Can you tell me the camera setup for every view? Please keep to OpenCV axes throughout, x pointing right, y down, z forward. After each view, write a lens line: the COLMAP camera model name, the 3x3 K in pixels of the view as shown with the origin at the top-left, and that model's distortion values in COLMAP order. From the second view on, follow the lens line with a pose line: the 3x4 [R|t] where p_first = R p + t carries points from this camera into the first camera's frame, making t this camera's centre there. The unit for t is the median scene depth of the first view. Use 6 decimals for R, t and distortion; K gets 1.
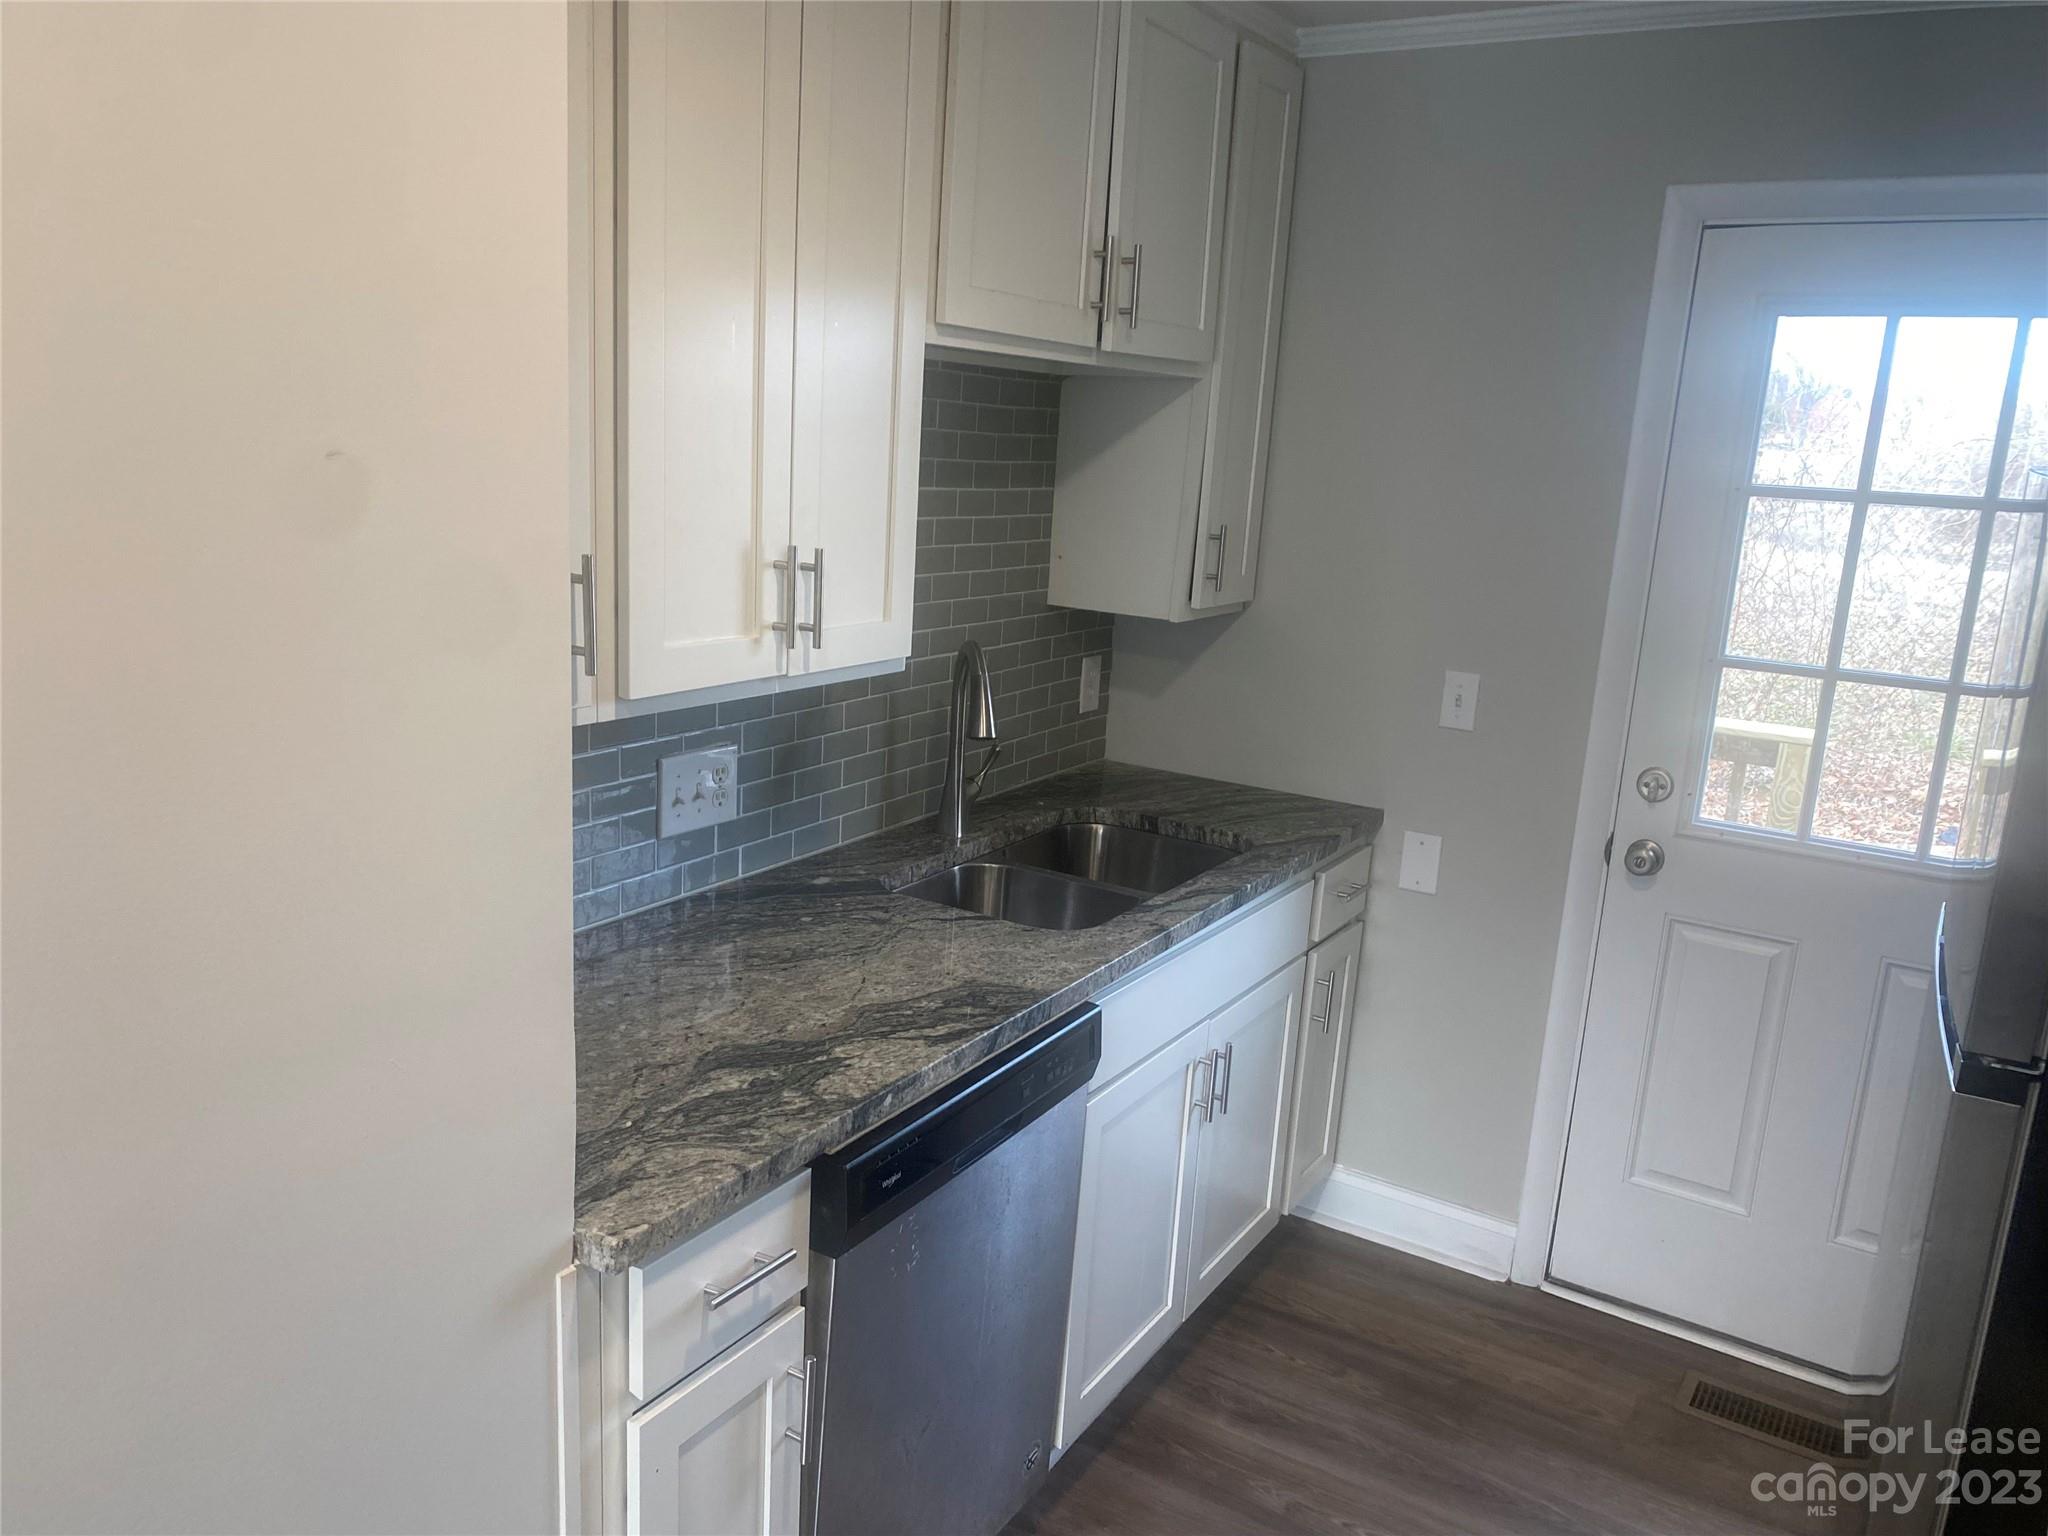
lens RADIAL K [[1575.6, 0, 1025.1], [0, 1575.6, 785.5], [0, 0, 1]] dist [0.025550, -0.001108]
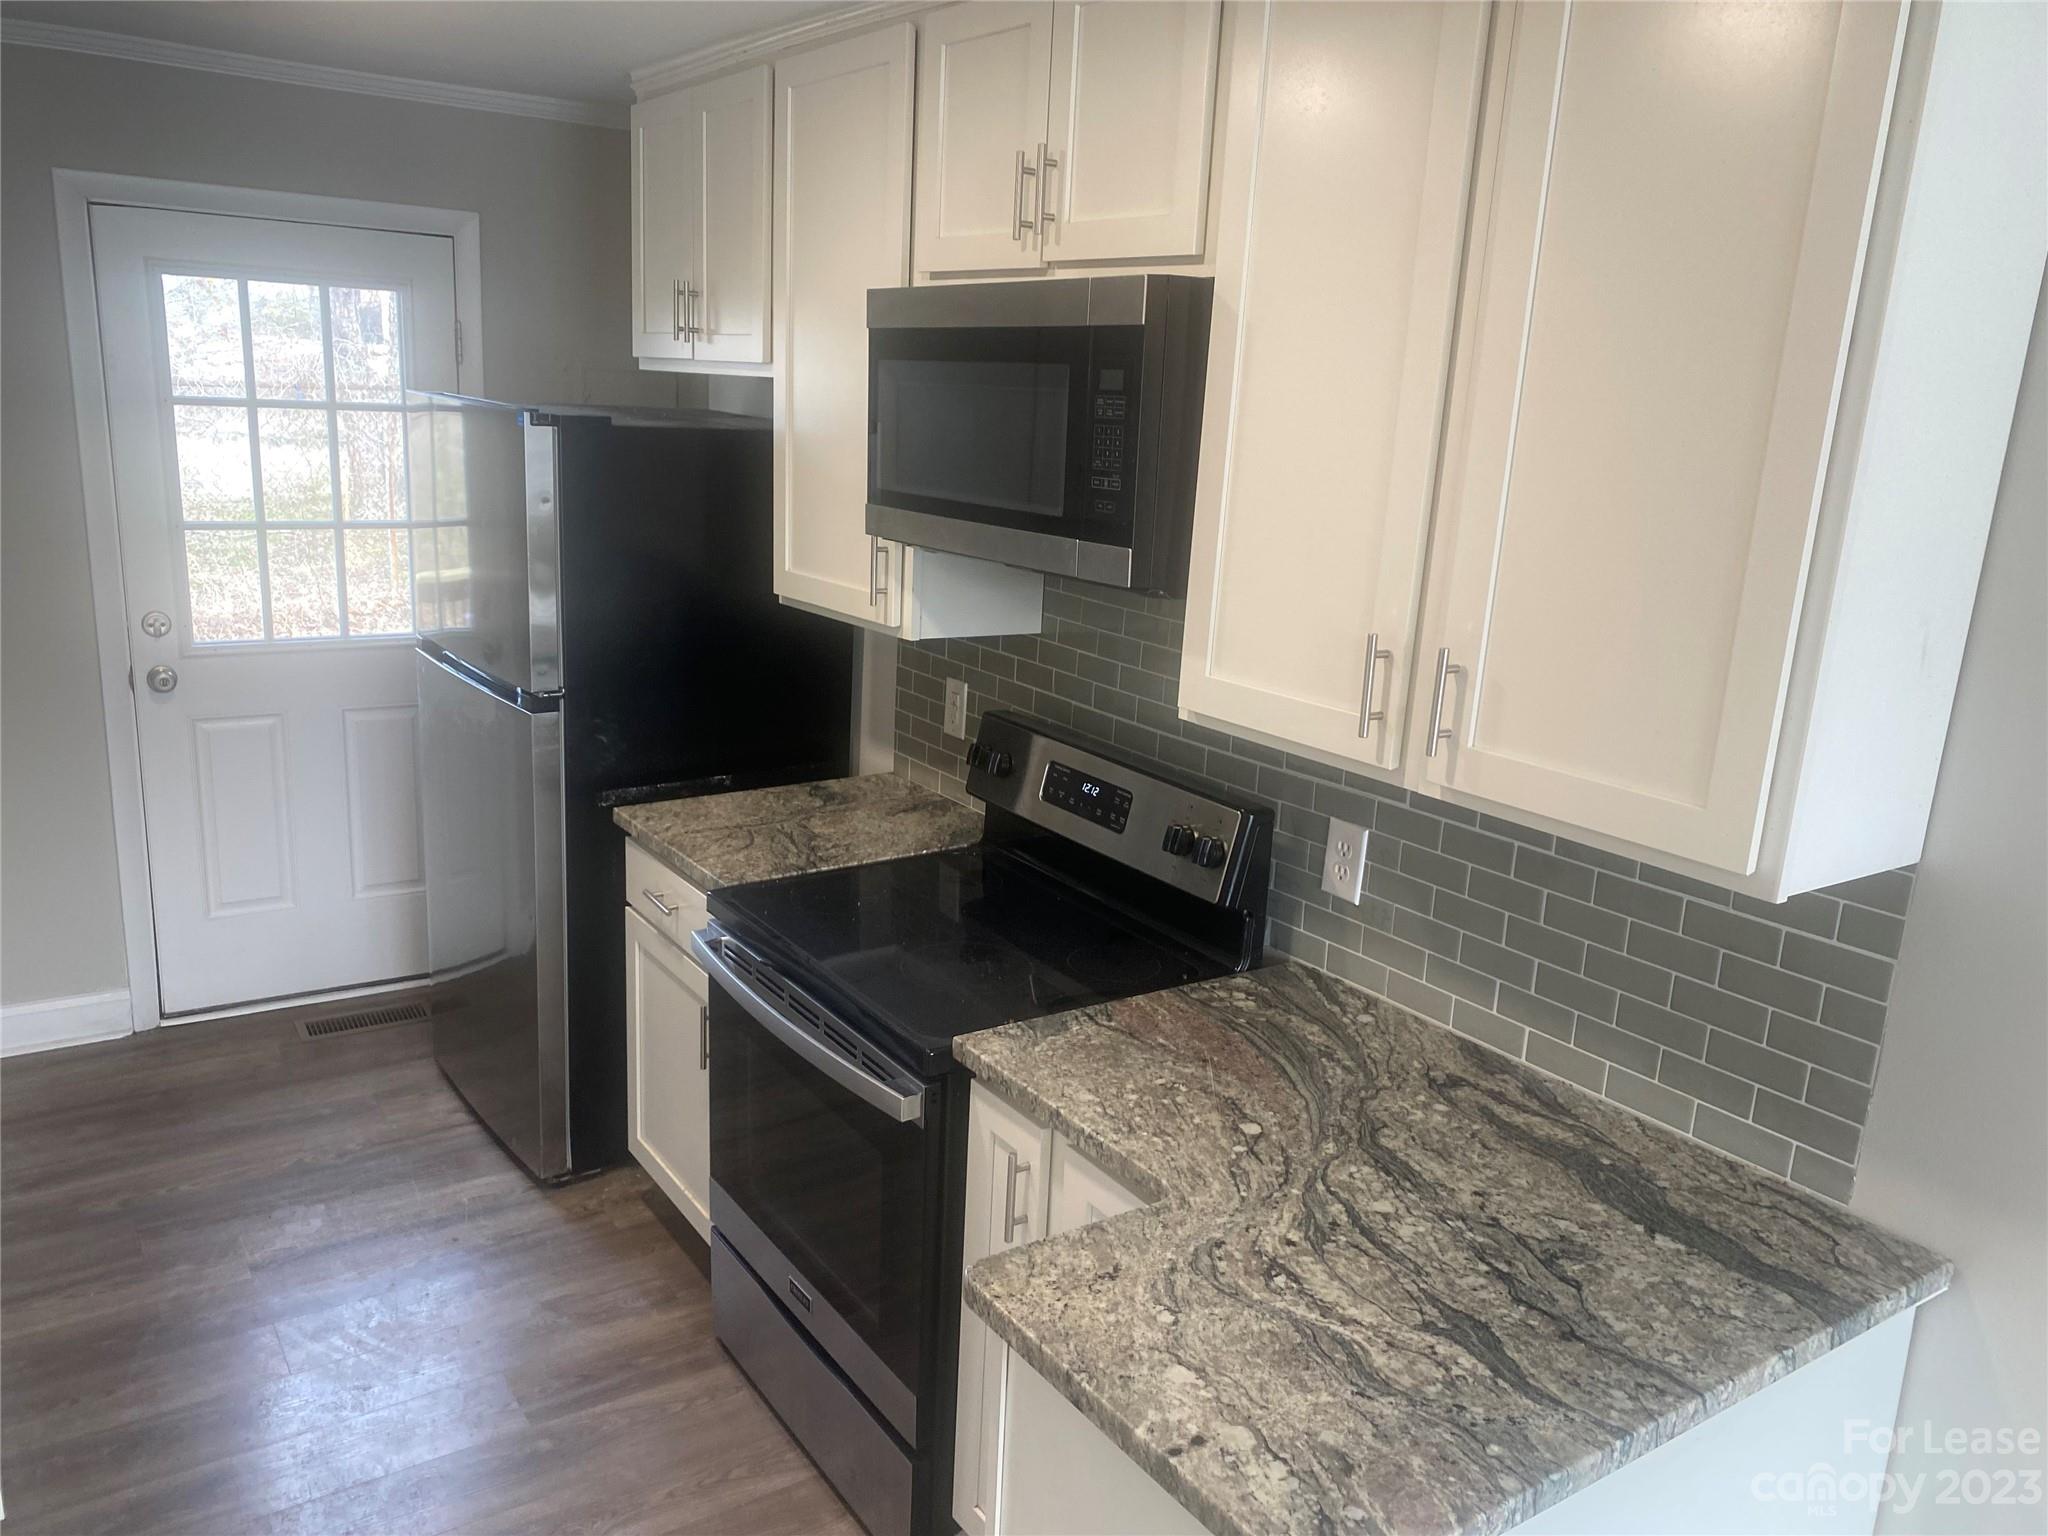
lens RADIAL K [[1575.6, 0, 1030.7], [0, 1575.6, 774.4], [0, 0, 1]] dist [0.025550, -0.001108]
pose [[0.402847, -0.256205, 0.878677, -0.517474], [0.179292, 0.963512, 0.198741, -0.012490], [-0.897535, 0.077478, 0.434083, -0.238138]]
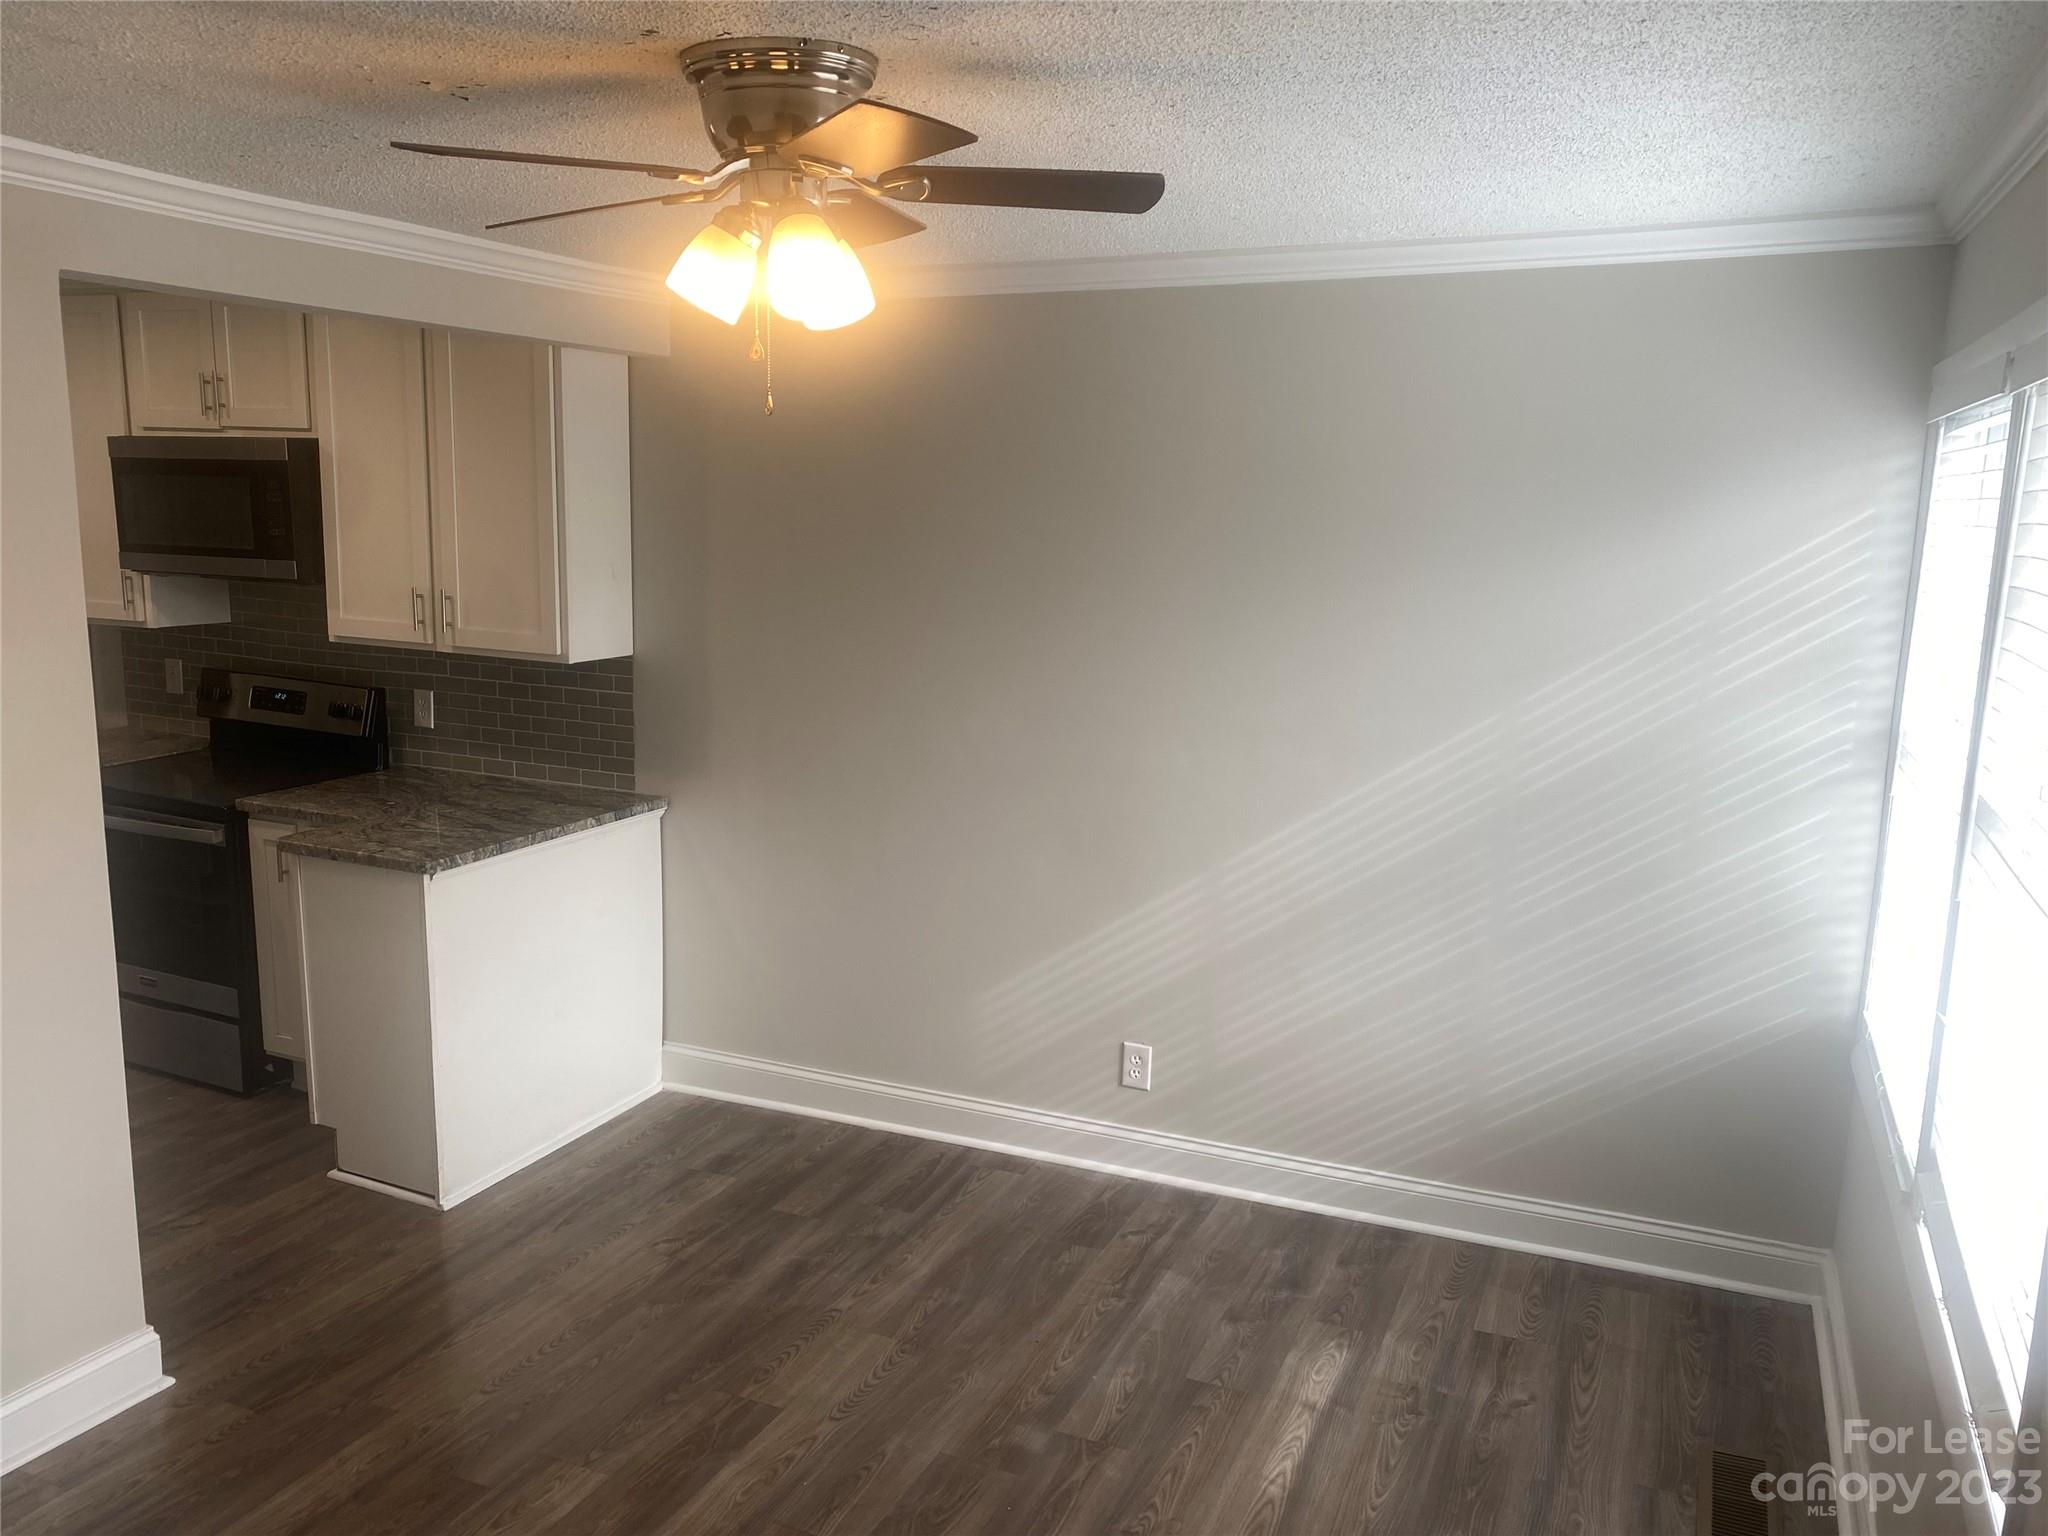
lens RADIAL K [[1575.6, 0, 1013.6], [0, 1575.6, 784.8], [0, 0, 1]] dist [0.025550, -0.001108]
pose [[-0.127226, -0.250522, 0.959715, -1.528939], [0.192620, 0.942917, 0.271672, -0.042180], [-0.972991, 0.219424, -0.071708, -0.516957]]
